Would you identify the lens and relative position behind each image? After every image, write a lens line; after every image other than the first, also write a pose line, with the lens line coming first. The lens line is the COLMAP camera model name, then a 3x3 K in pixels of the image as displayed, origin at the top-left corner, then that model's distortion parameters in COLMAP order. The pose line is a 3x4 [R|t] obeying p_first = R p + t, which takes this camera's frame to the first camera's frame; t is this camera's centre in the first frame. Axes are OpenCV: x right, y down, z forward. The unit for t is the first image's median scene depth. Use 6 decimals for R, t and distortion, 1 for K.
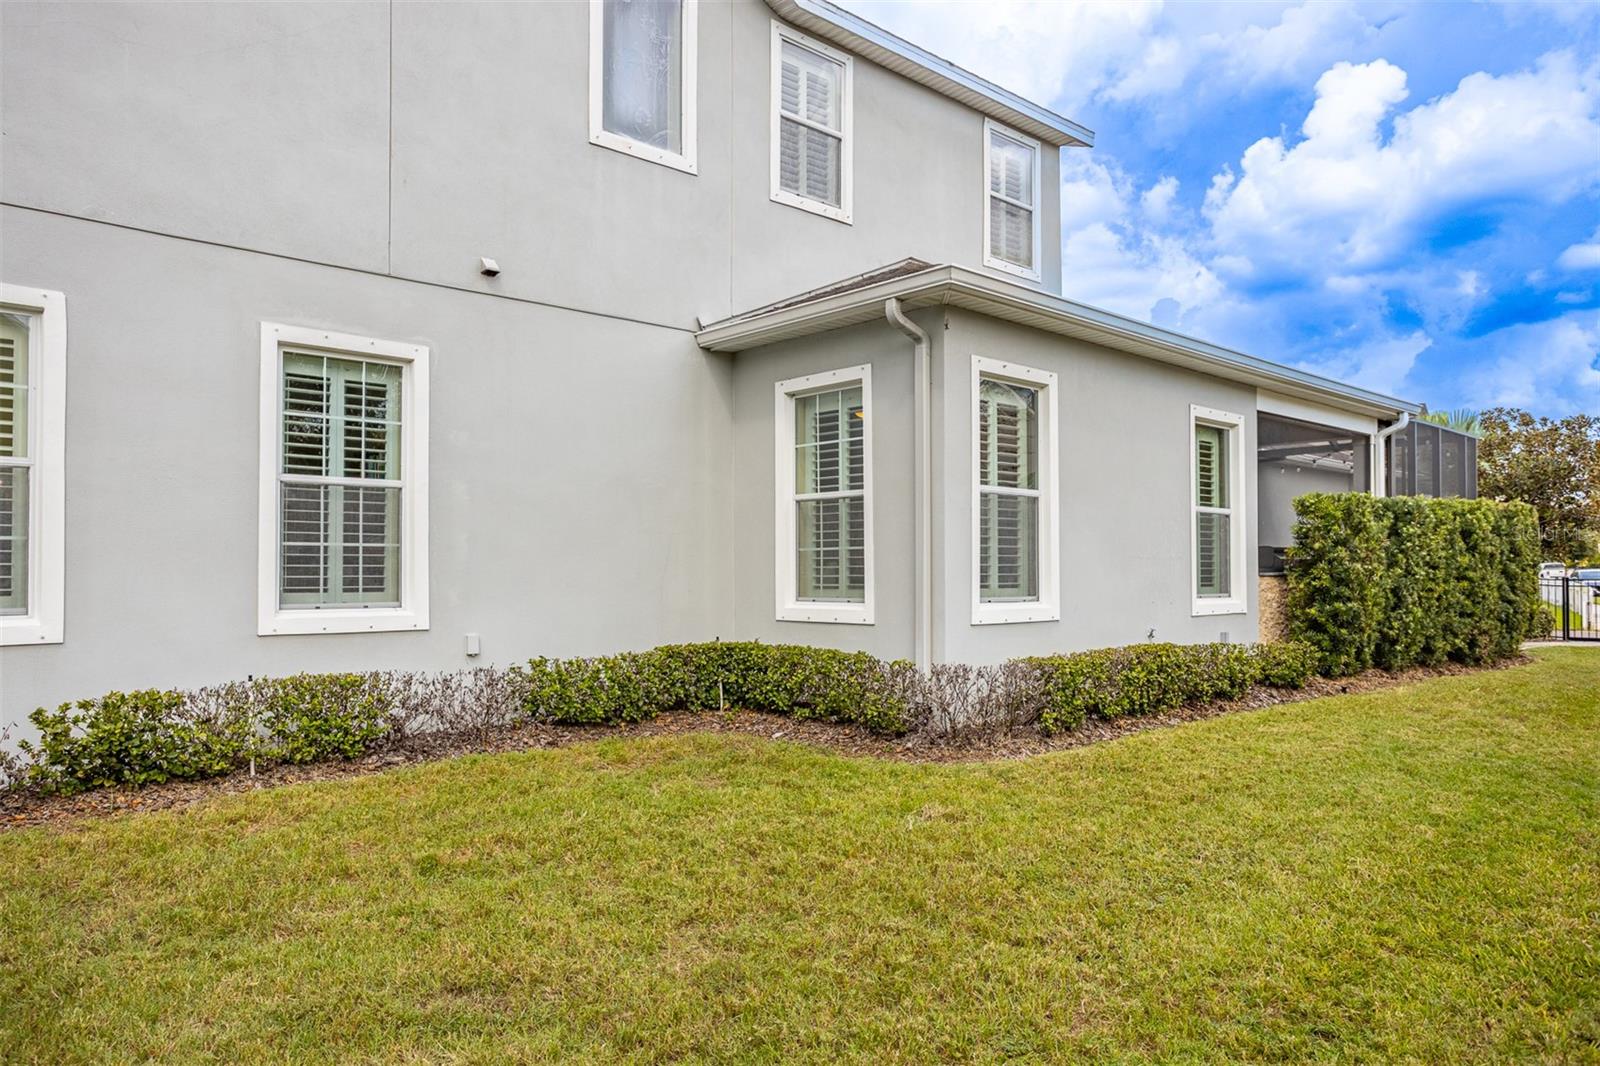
lens RADIAL K [[1081.3, 0, 798.5], [0, 1081.3, 557.8], [0, 0, 1]] dist [-0.023821, 0.032220]
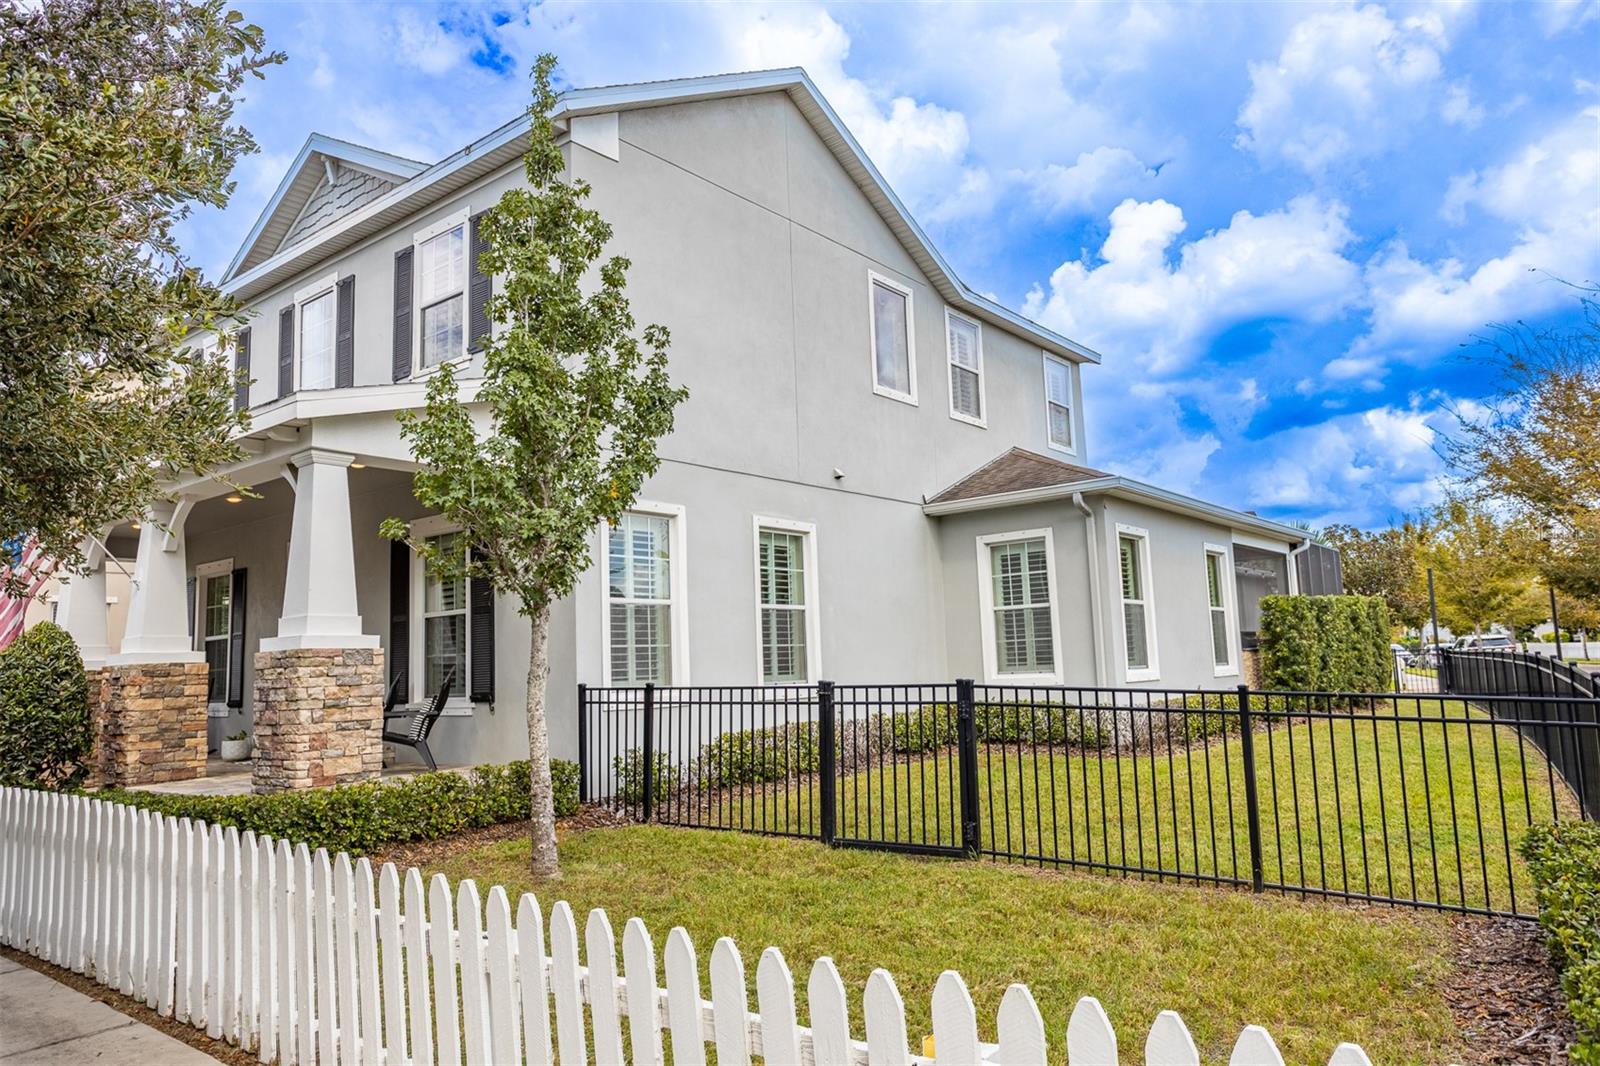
lens RADIAL K [[1087.4, 0, 800.0], [0, 1087.4, 533.0], [0, 0, 1]] dist [-0.007237, 0.001922]
pose [[0.987708, -0.013964, 0.155686, -0.424912], [0.031420, 0.993409, -0.110233, 0.001082], [-0.153121, 0.113770, 0.981637, -0.430991]]
